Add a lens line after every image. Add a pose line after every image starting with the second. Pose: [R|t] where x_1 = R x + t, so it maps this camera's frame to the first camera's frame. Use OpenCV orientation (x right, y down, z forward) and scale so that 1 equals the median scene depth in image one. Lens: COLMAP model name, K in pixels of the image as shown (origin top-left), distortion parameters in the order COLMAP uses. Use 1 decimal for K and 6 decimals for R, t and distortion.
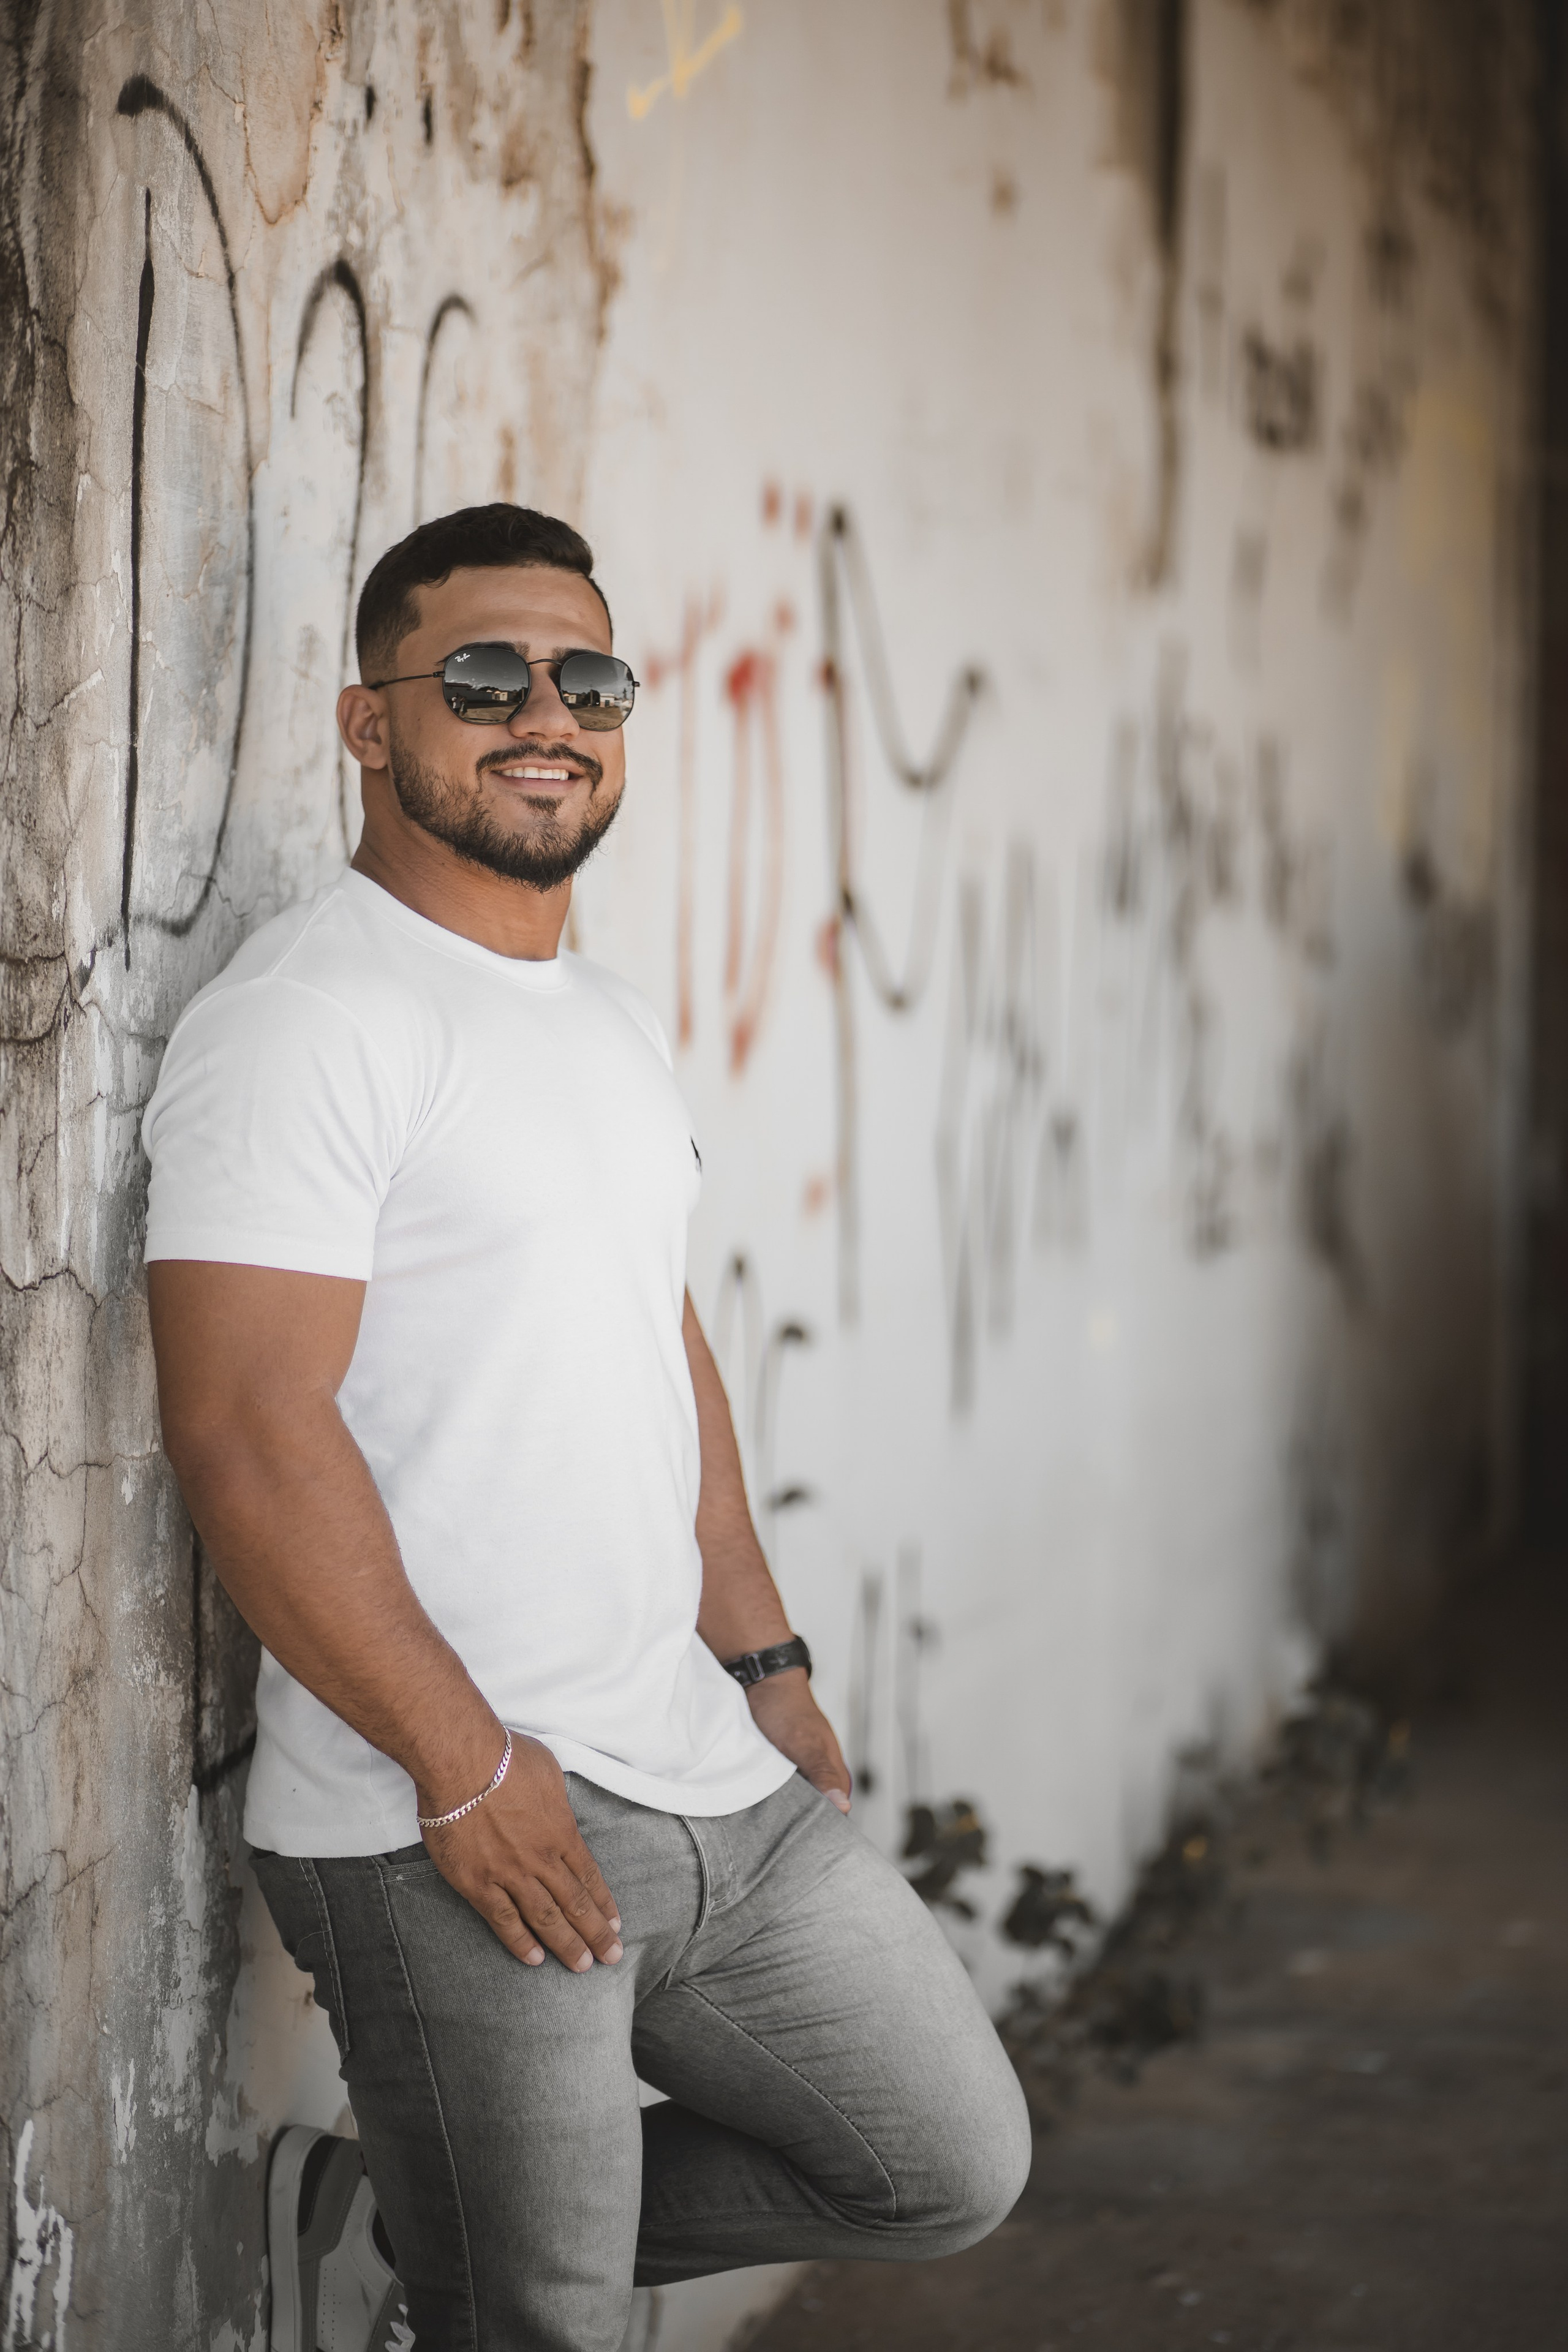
lens RADIAL K [[5493.8, 0, 779.2], [0, 5493.8, 1150.7], [0, 0, 1]] dist [-0.116364, 0.000000]
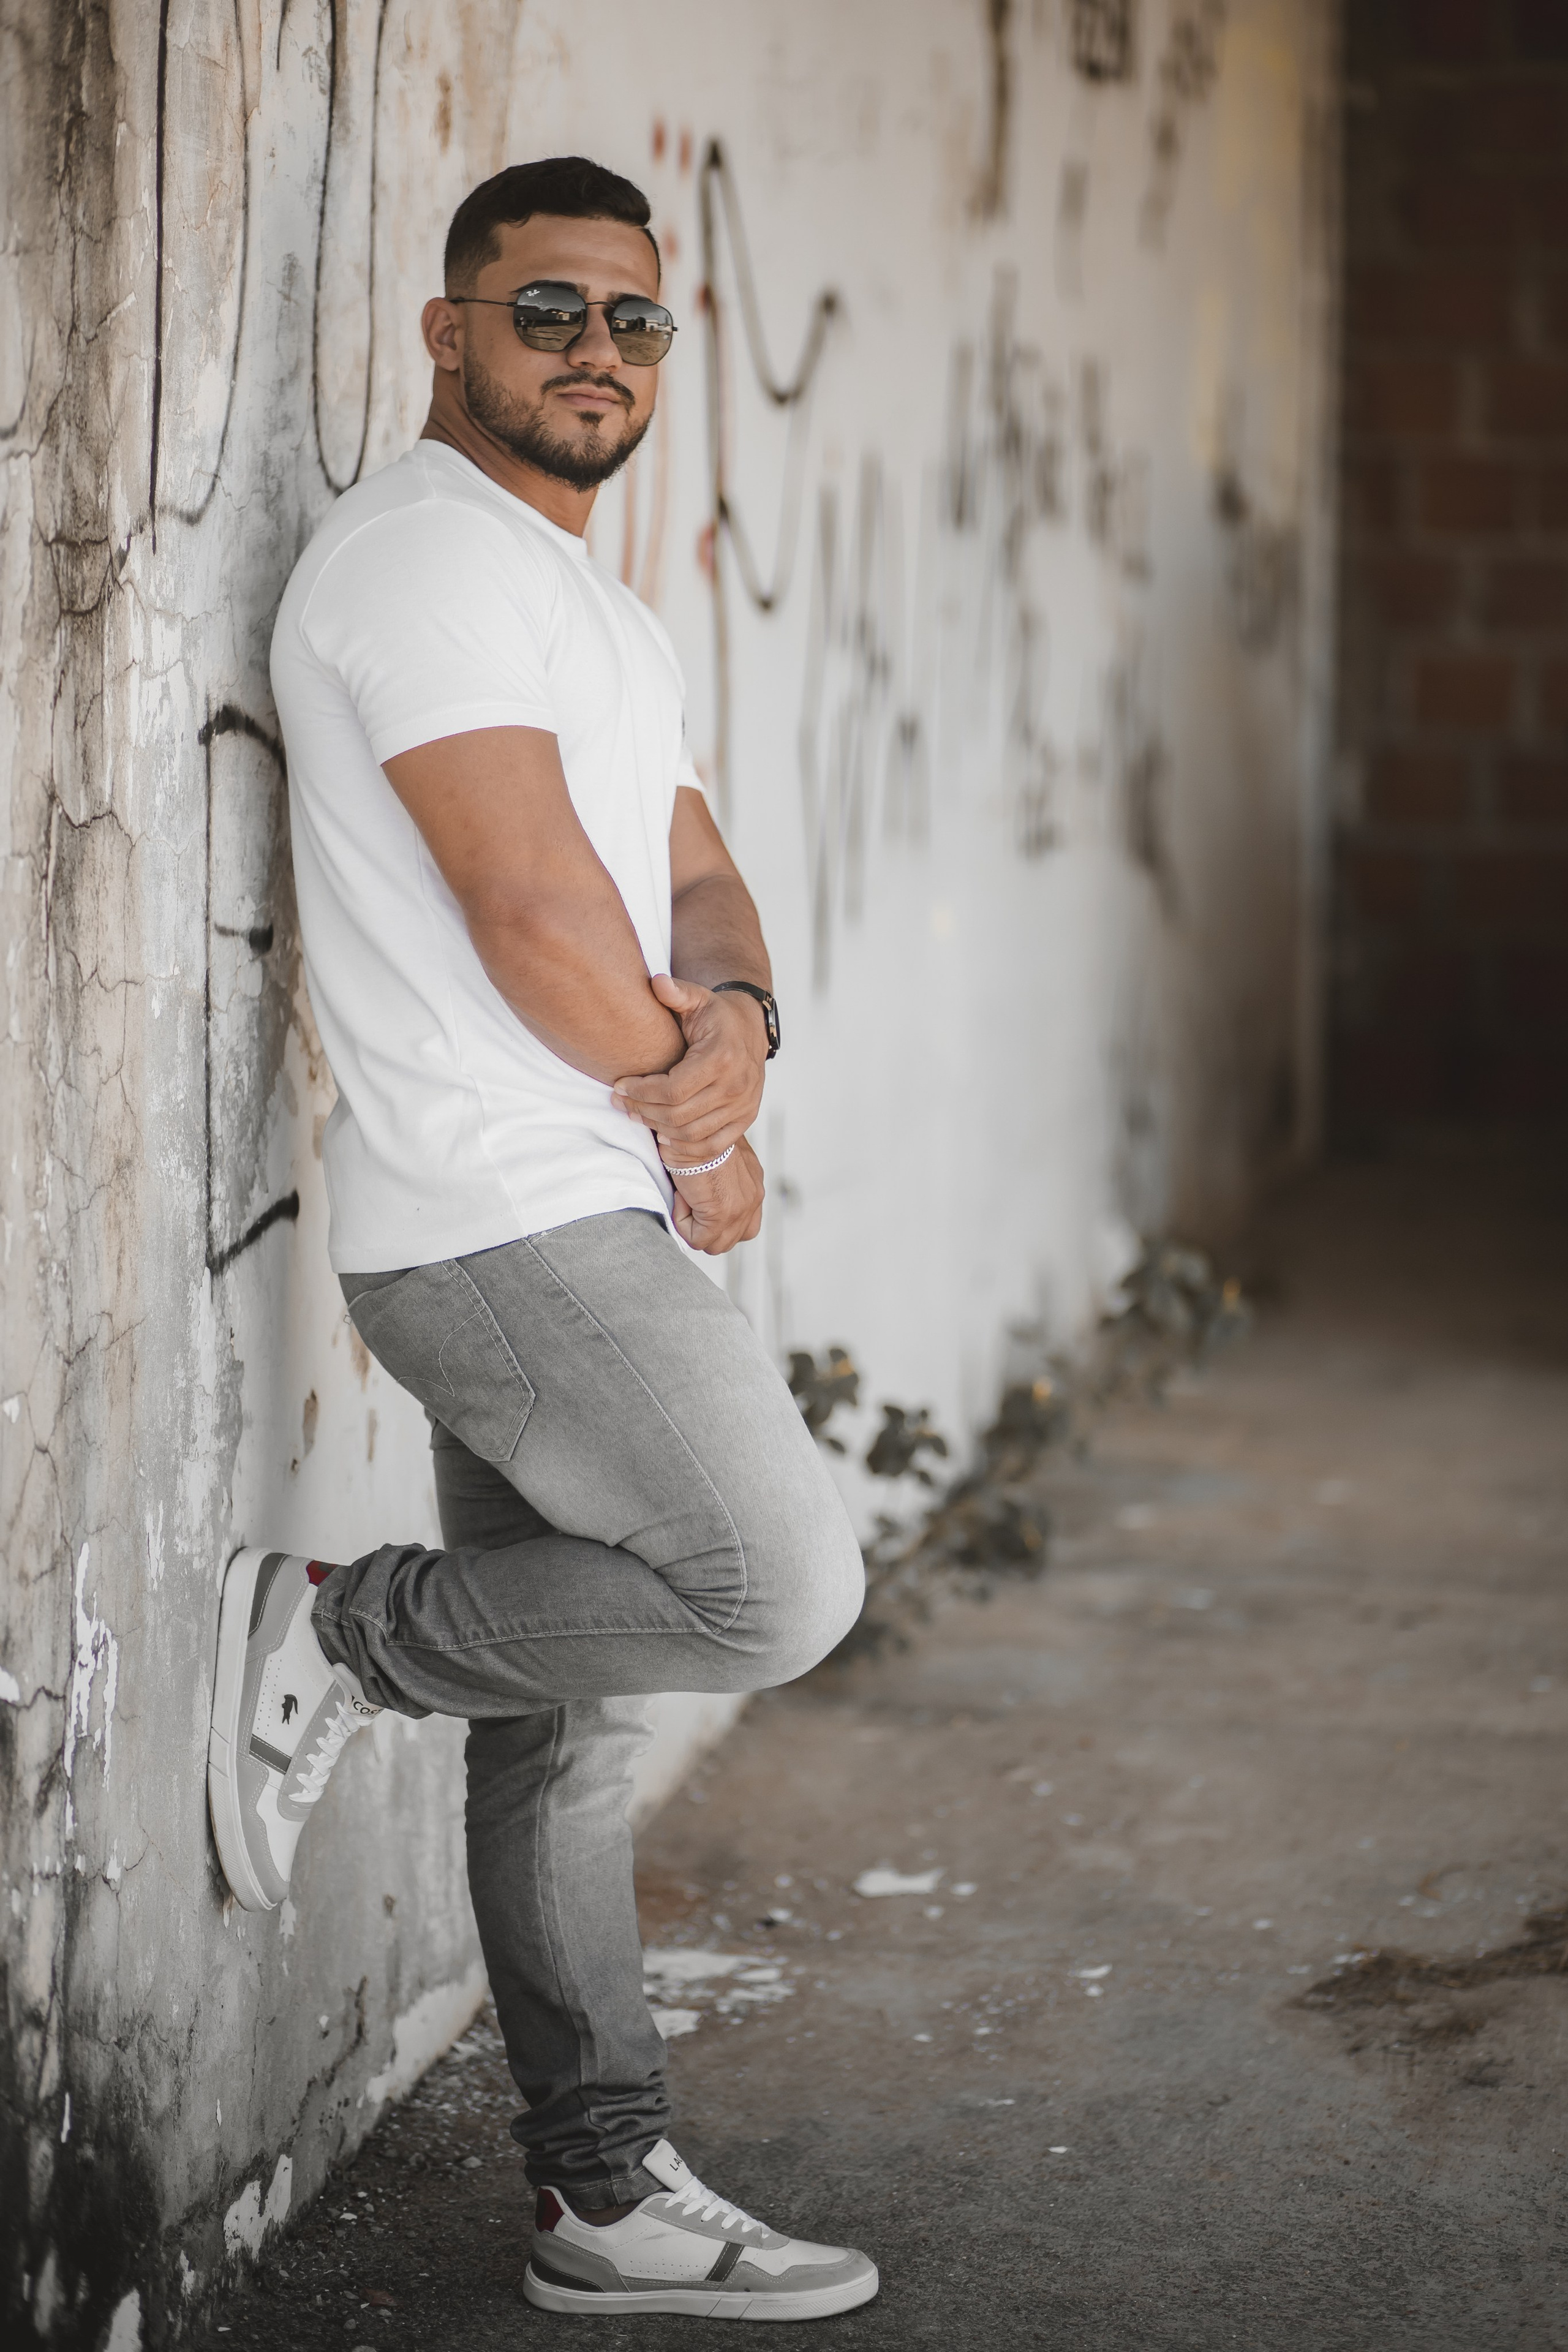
lens RADIAL K [[5994.7, 0, 794.5], [0, 5994.7, 1162.4], [0, 0, 1]] dist [-0.128338, 0.000000]
pose [[0.998724, -0.006392, 0.050098, -0.043253], [0.003585, 0.998429, 0.055911, 0.022380], [-0.050377, -0.055660, 0.997178, -0.238688]]
